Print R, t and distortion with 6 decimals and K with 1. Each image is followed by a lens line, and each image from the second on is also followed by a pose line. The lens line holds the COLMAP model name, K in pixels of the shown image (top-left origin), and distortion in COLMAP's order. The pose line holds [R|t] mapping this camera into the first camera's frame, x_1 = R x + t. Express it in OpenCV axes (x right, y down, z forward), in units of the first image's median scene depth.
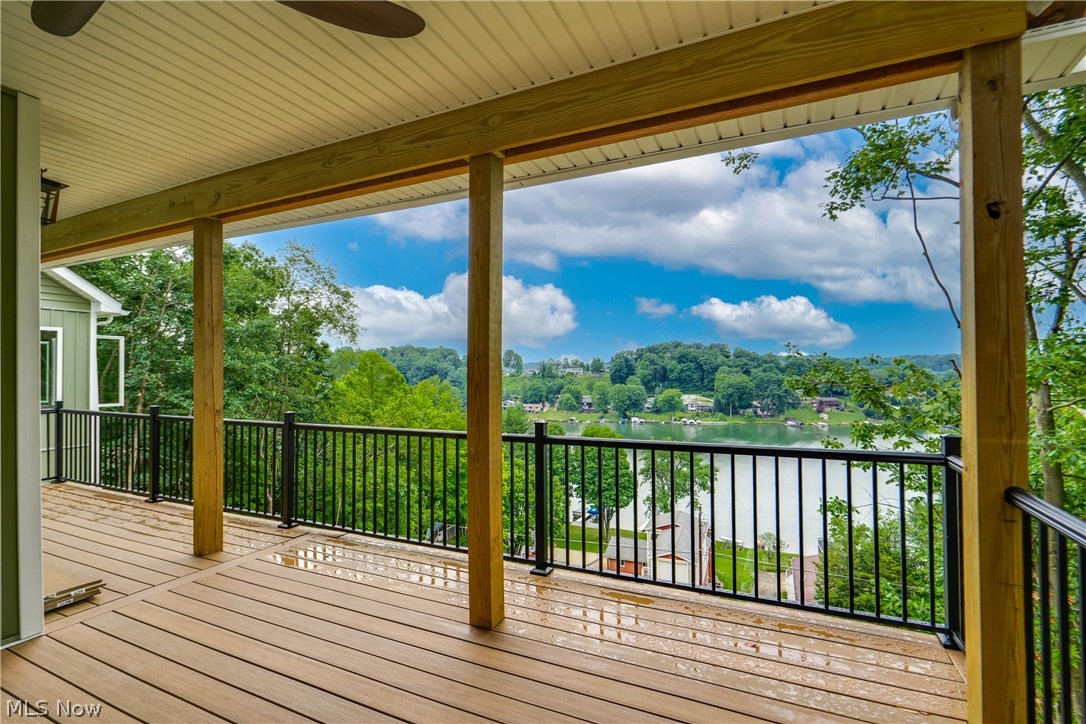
lens RADIAL K [[504.9, 0, 538.9], [0, 504.9, 363.8], [0, 0, 1]] dist [-0.014354, 0.000521]
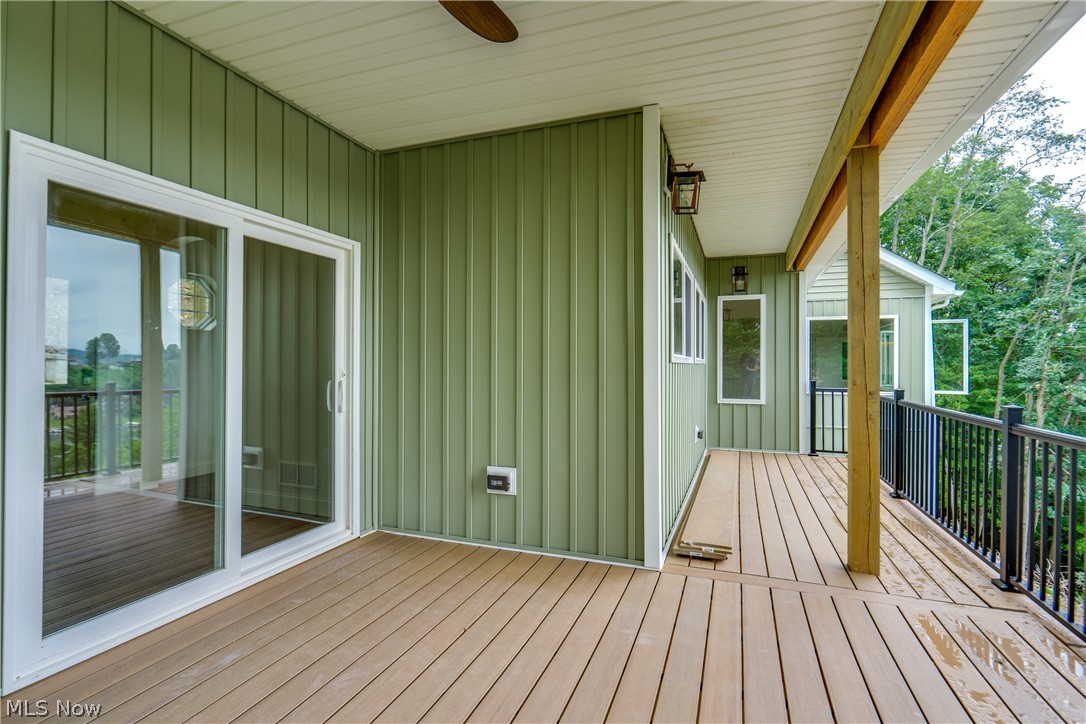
lens RADIAL K [[504.9, 0, 546.8], [0, 504.9, 362.1], [0, 0, 1]] dist [-0.014354, 0.000521]
pose [[0.080241, 0.004849, -0.996764, 0.078966], [0.009046, 0.999943, 0.005593, 0.032166], [0.996734, -0.009466, 0.080193, 0.381668]]
